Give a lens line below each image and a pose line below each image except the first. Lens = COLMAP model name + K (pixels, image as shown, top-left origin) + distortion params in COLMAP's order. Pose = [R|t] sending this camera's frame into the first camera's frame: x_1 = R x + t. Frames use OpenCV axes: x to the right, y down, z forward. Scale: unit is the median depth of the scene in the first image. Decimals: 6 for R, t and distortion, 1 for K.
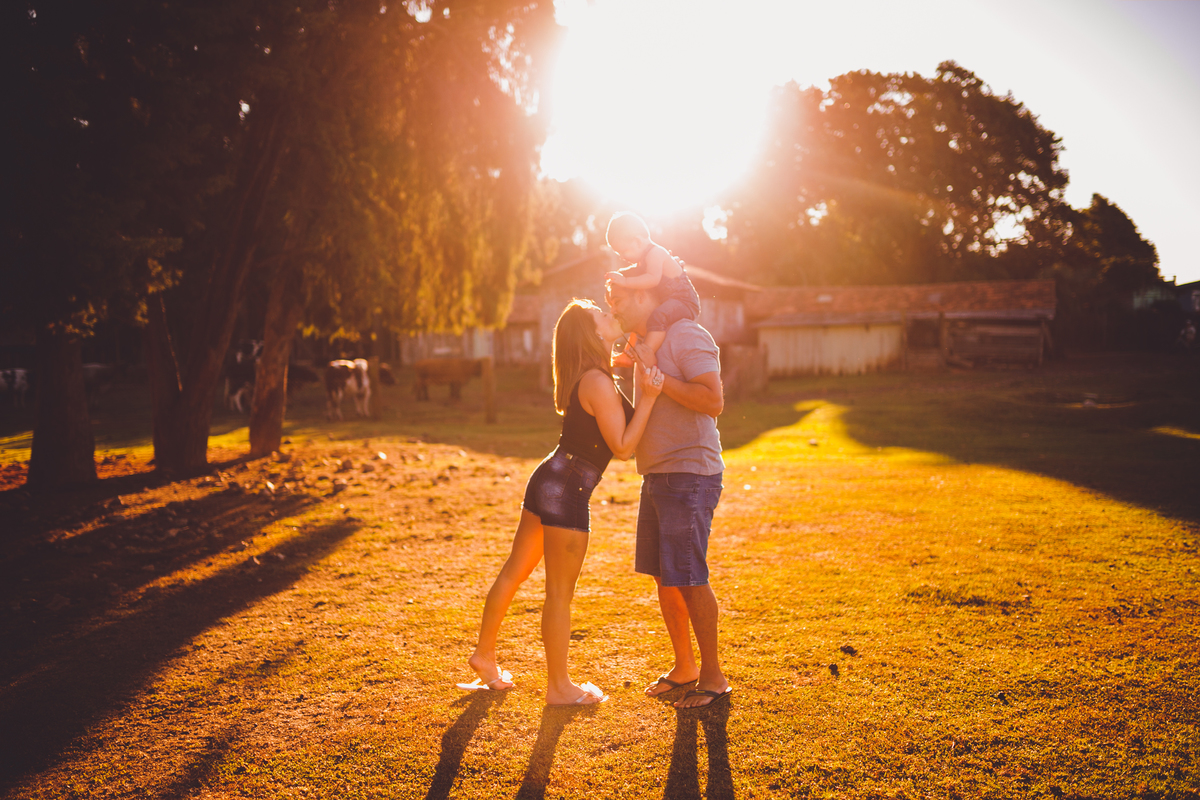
lens RADIAL K [[1182.2, 0, 591.3], [0, 1182.2, 375.1], [0, 0, 1]] dist [-0.006535, -0.000432]
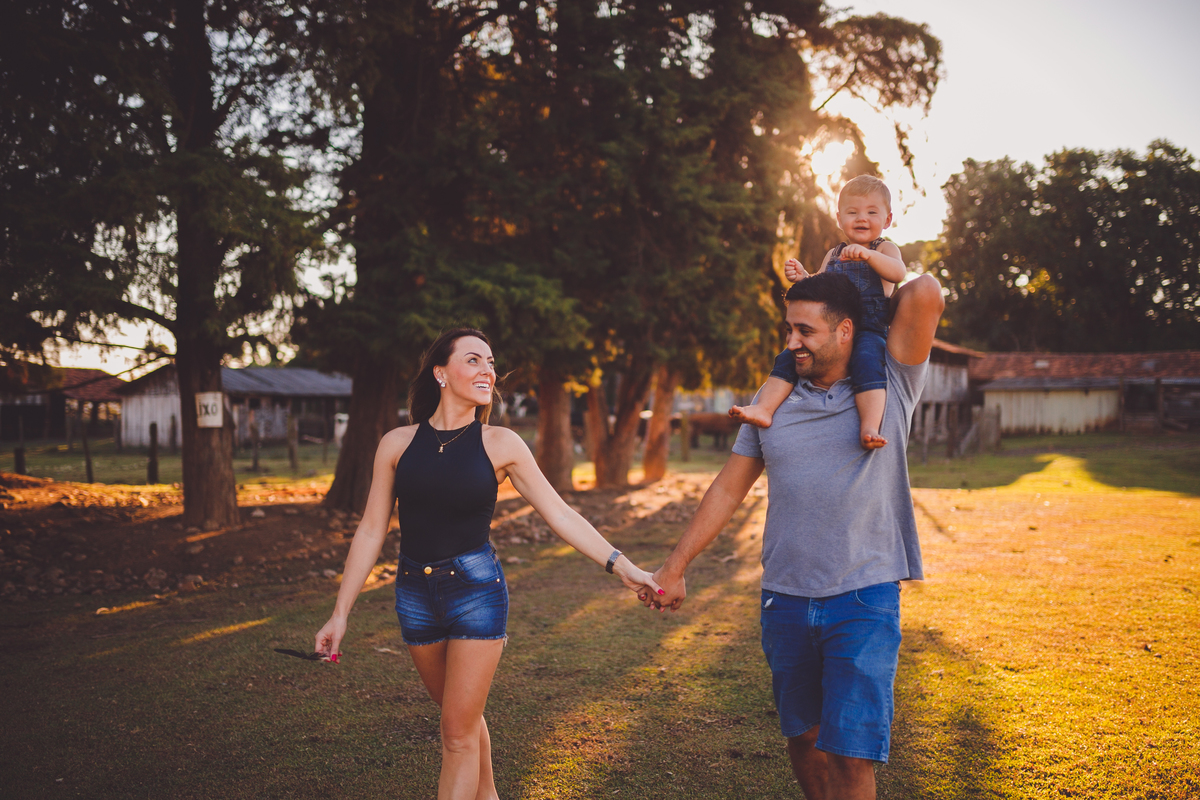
lens RADIAL K [[1213.5, 0, 600.0], [0, 1213.5, 400.0], [0, 0, 1]] dist [-0.007135, 0.018129]
pose [[0.991772, 0.015466, -0.127081, -0.069806], [-0.018805, 0.999508, -0.025118, 0.004616], [0.126629, 0.027301, 0.991574, -0.173158]]
